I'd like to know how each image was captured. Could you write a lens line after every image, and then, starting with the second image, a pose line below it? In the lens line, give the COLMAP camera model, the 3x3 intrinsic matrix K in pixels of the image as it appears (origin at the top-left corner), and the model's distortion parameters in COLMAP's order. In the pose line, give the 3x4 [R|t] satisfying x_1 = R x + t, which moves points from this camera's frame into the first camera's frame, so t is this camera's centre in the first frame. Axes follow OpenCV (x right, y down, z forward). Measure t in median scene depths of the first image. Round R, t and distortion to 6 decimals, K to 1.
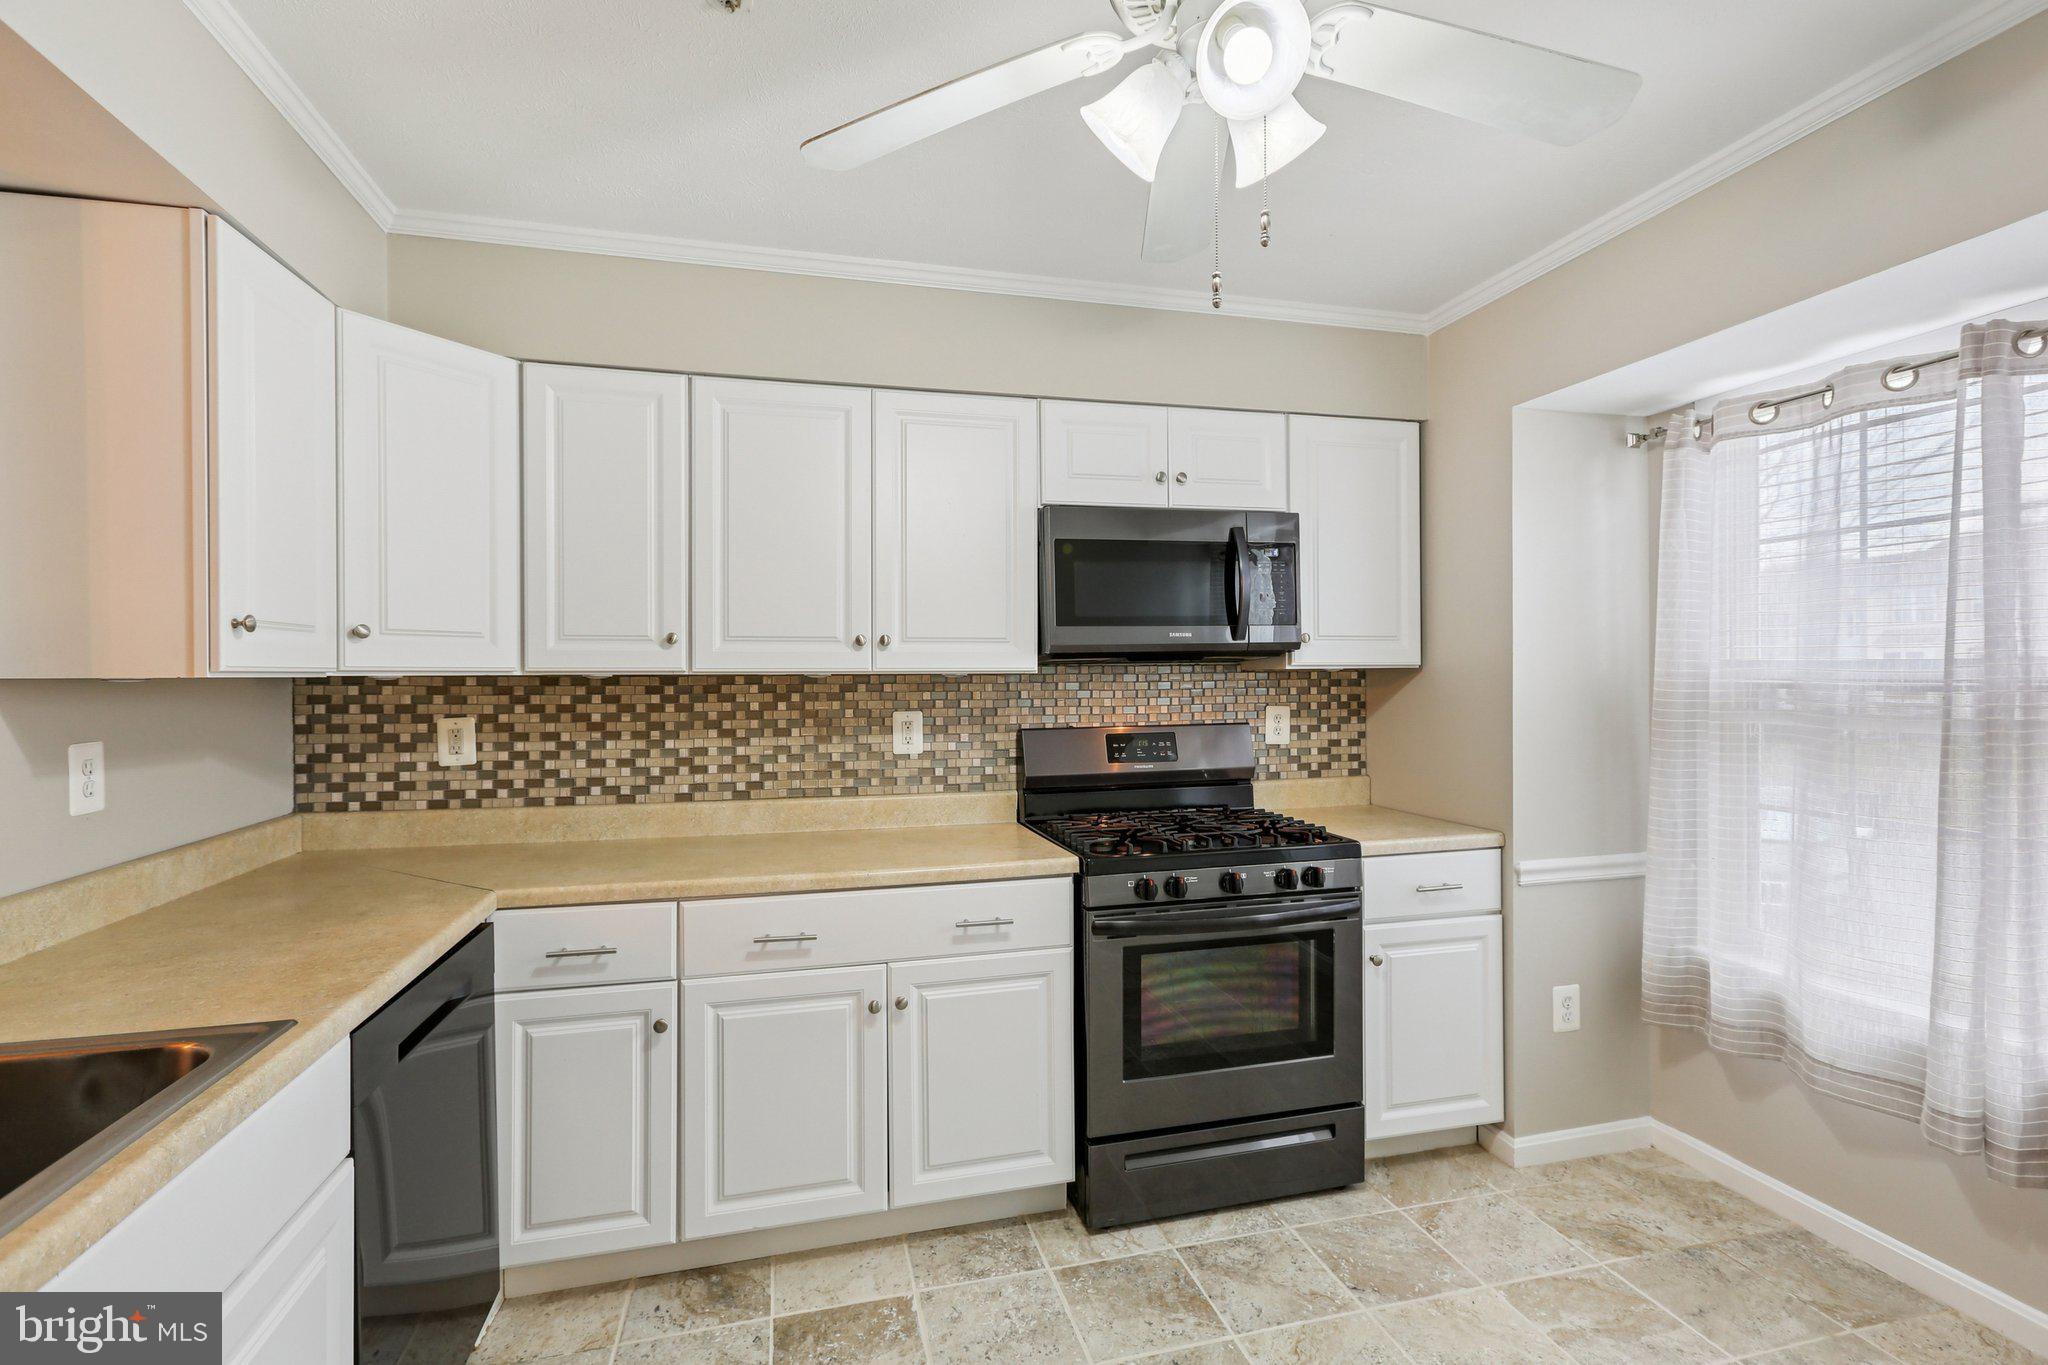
lens RADIAL K [[941.6, 0, 987.2], [0, 941.6, 667.0], [0, 0, 1]] dist [-0.003833, 0.025575]
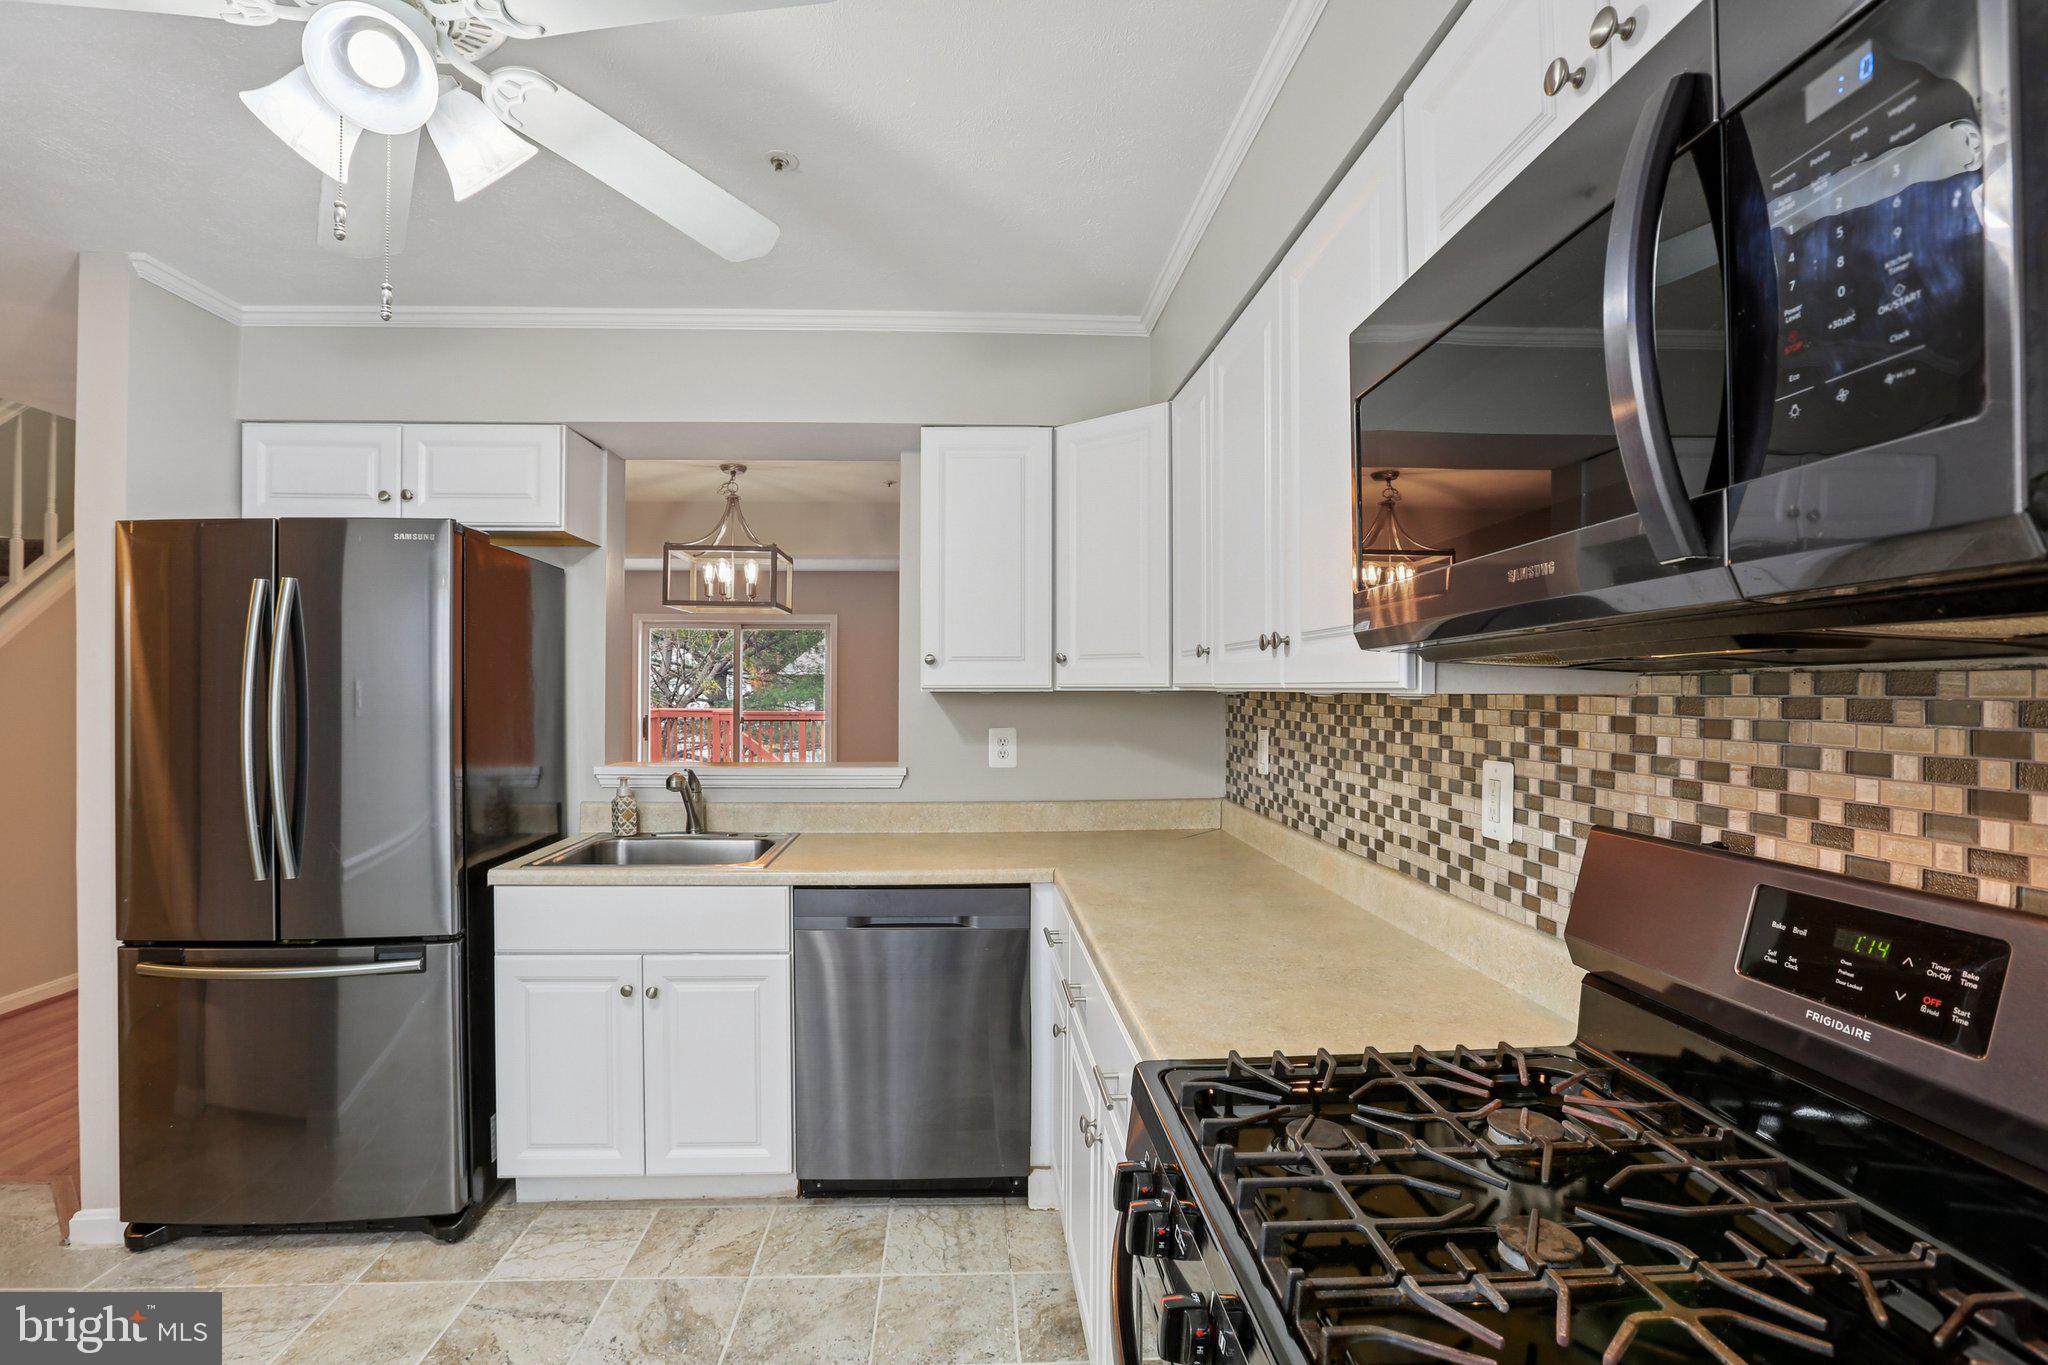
lens RADIAL K [[941.8, 0, 1011.1], [0, 941.8, 690.9], [0, 0, 1]] dist [-0.047917, 0.012819]
pose [[-0.171350, 0.006018, -0.985192, 0.516858], [0.007762, 0.999959, 0.004758, 0.002411], [0.985180, -0.006832, -0.171390, 0.870598]]
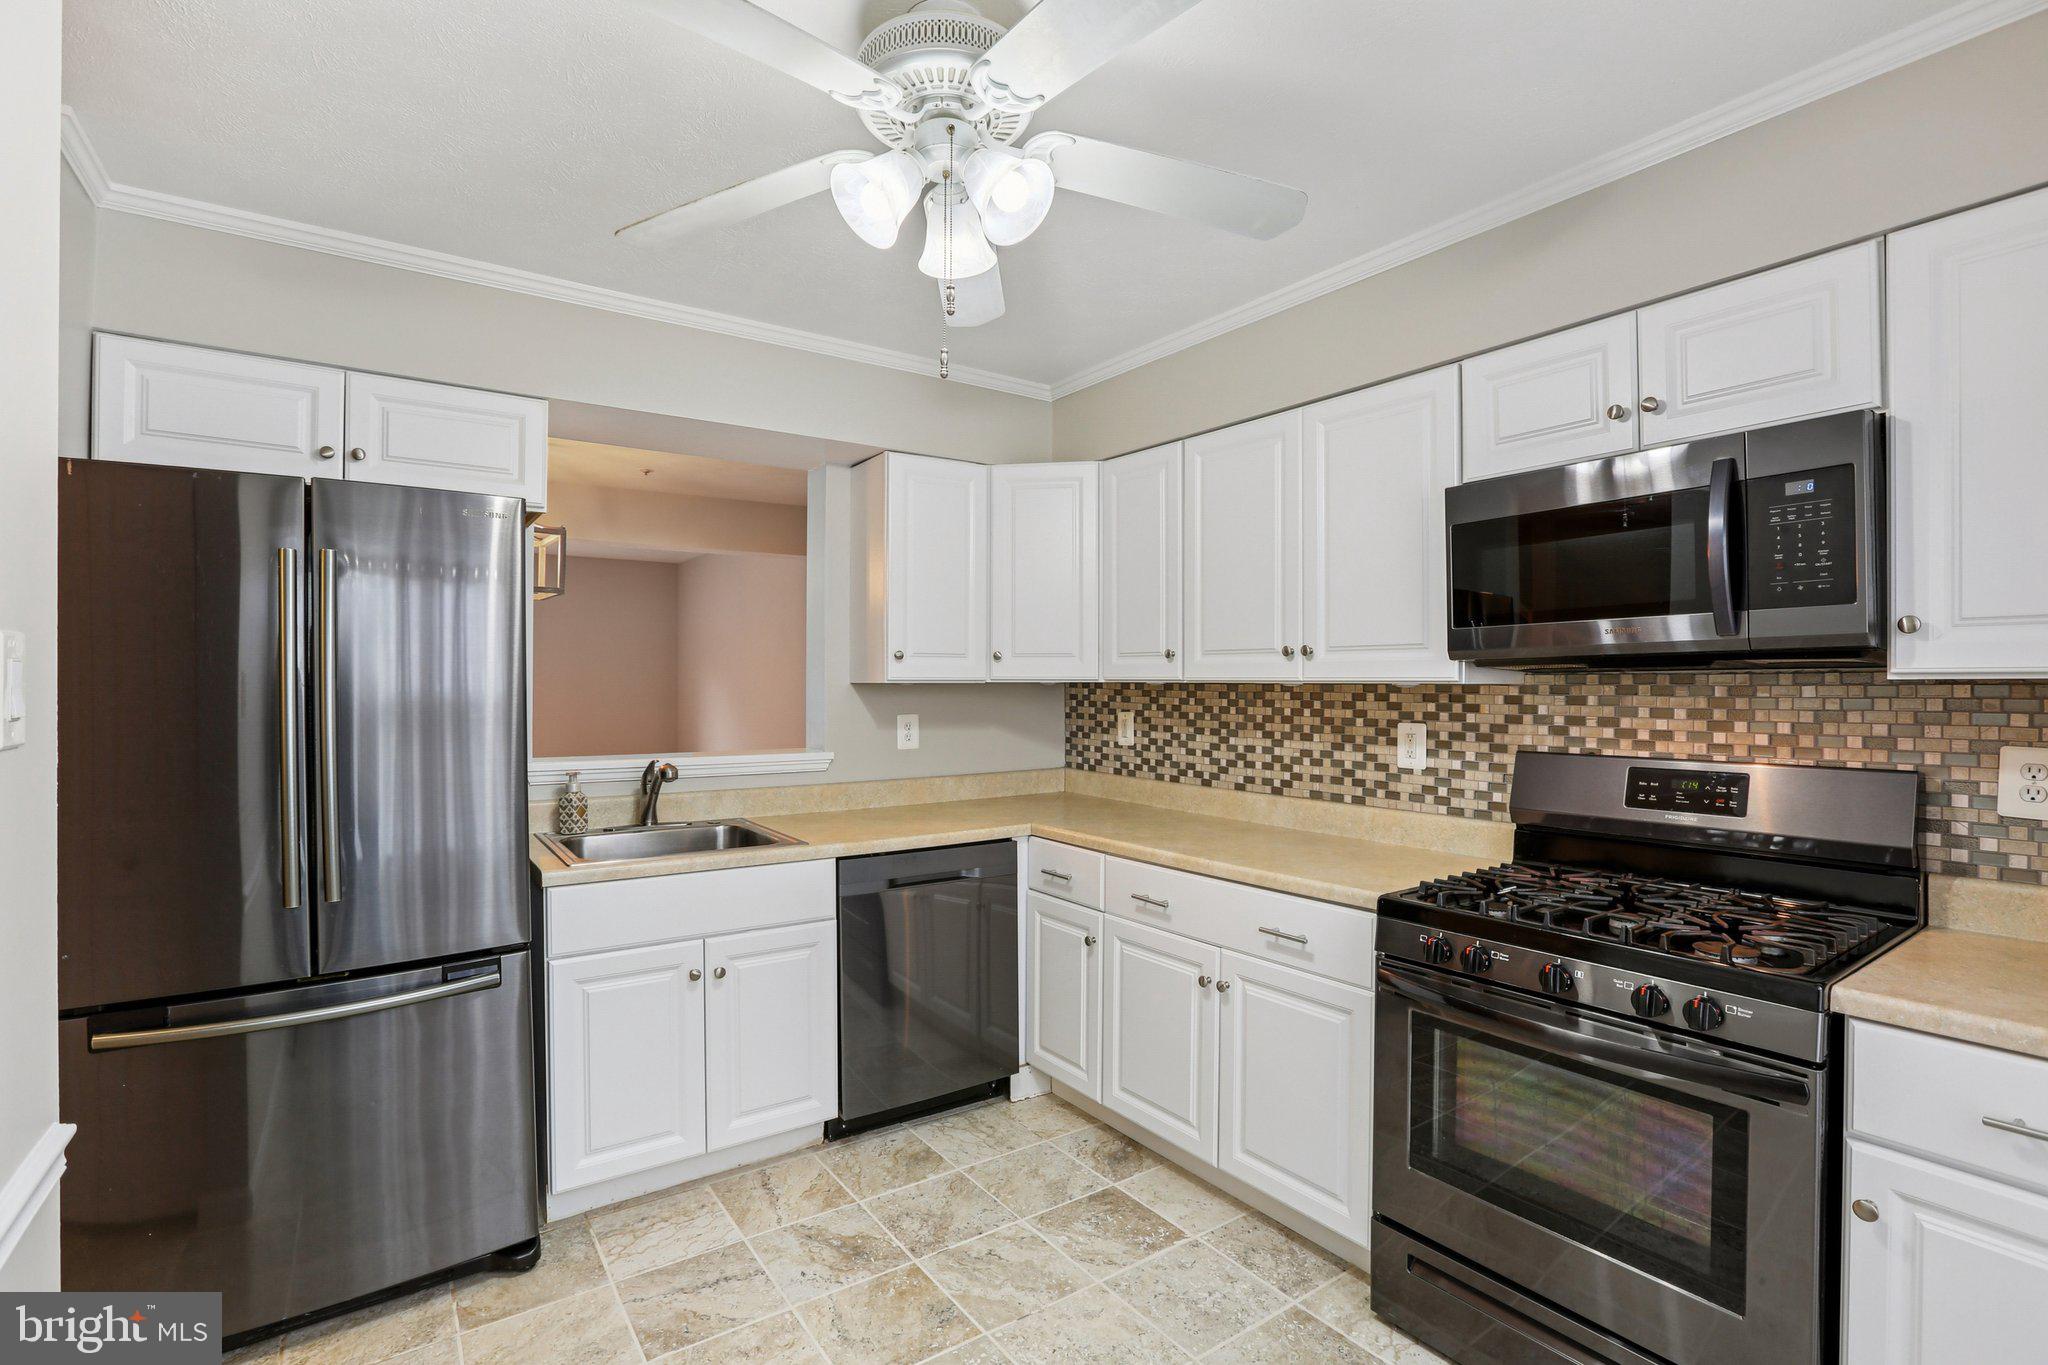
lens RADIAL K [[932.5, 0, 1024.0], [0, 932.5, 682.5], [0, 0, 1]] dist [-0.056826, 0.025540]
pose [[0.372073, 0.005554, -0.928187, 0.661279], [0.003943, 0.999964, 0.007564, -0.001628], [0.928195, -0.006474, 0.372037, 0.323748]]
